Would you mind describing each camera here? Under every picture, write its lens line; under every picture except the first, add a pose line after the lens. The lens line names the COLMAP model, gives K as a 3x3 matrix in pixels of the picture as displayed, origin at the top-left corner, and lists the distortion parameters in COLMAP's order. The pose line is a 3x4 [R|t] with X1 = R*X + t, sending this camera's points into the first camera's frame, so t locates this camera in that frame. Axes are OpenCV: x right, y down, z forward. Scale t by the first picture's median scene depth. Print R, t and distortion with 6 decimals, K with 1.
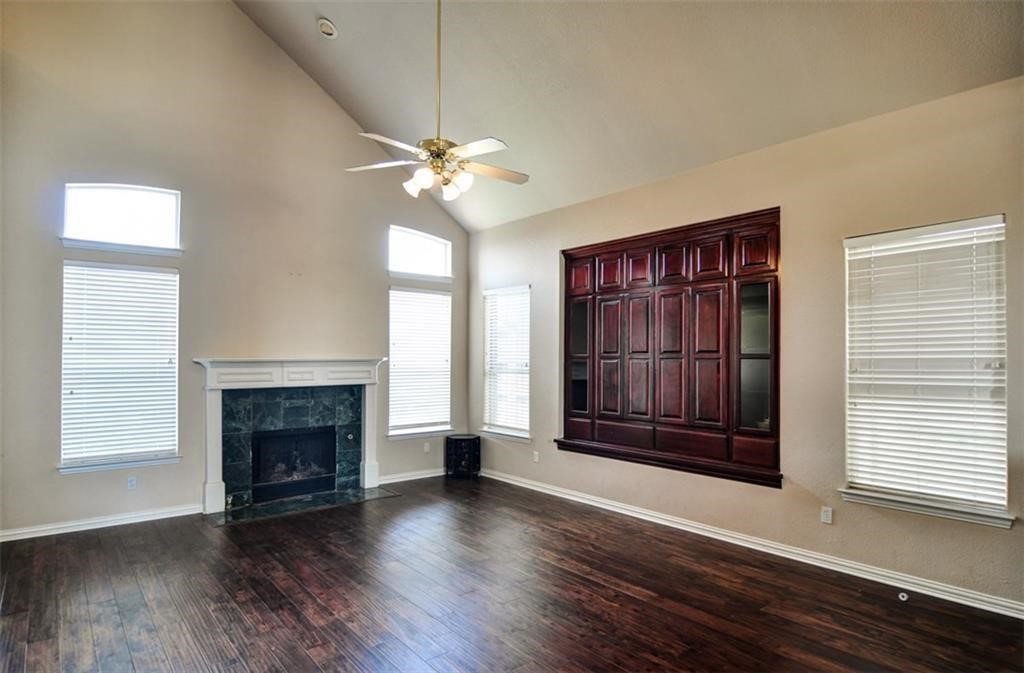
lens RADIAL K [[553.6, 0, 491.0], [0, 553.6, 353.8], [0, 0, 1]] dist [-0.013862, -0.006179]
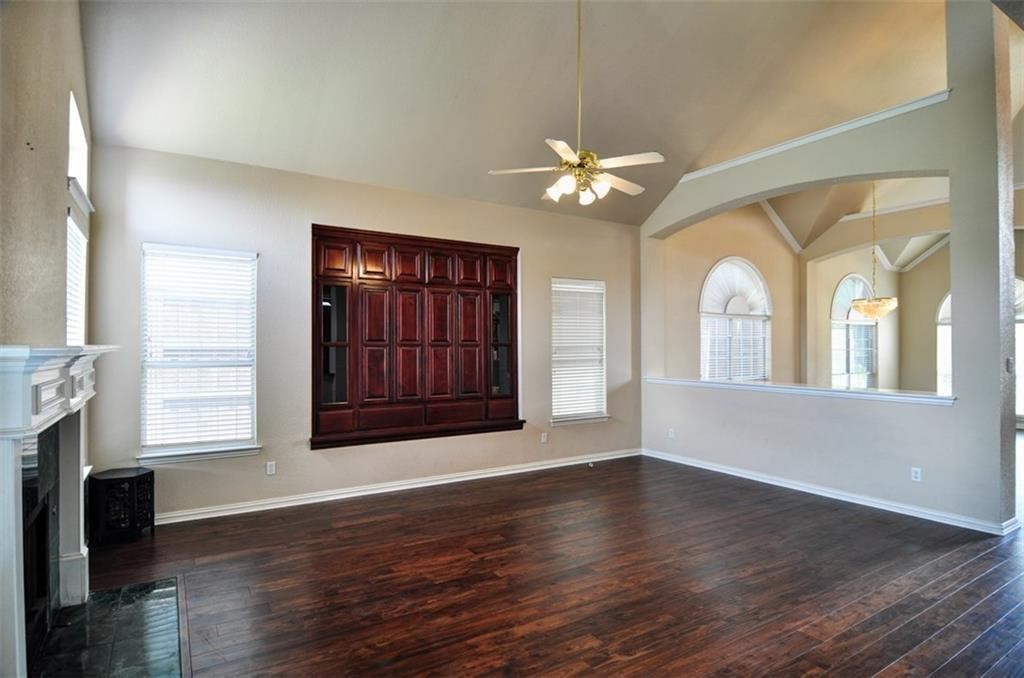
lens RADIAL K [[553.6, 0, 512.5], [0, 553.6, 347.4], [0, 0, 1]] dist [-0.013862, -0.006179]
pose [[0.118900, -0.000225, 0.992906, -0.950114], [-0.002259, 0.999997, 0.000497, 0.011719], [-0.992904, -0.002302, 0.118900, 0.775118]]
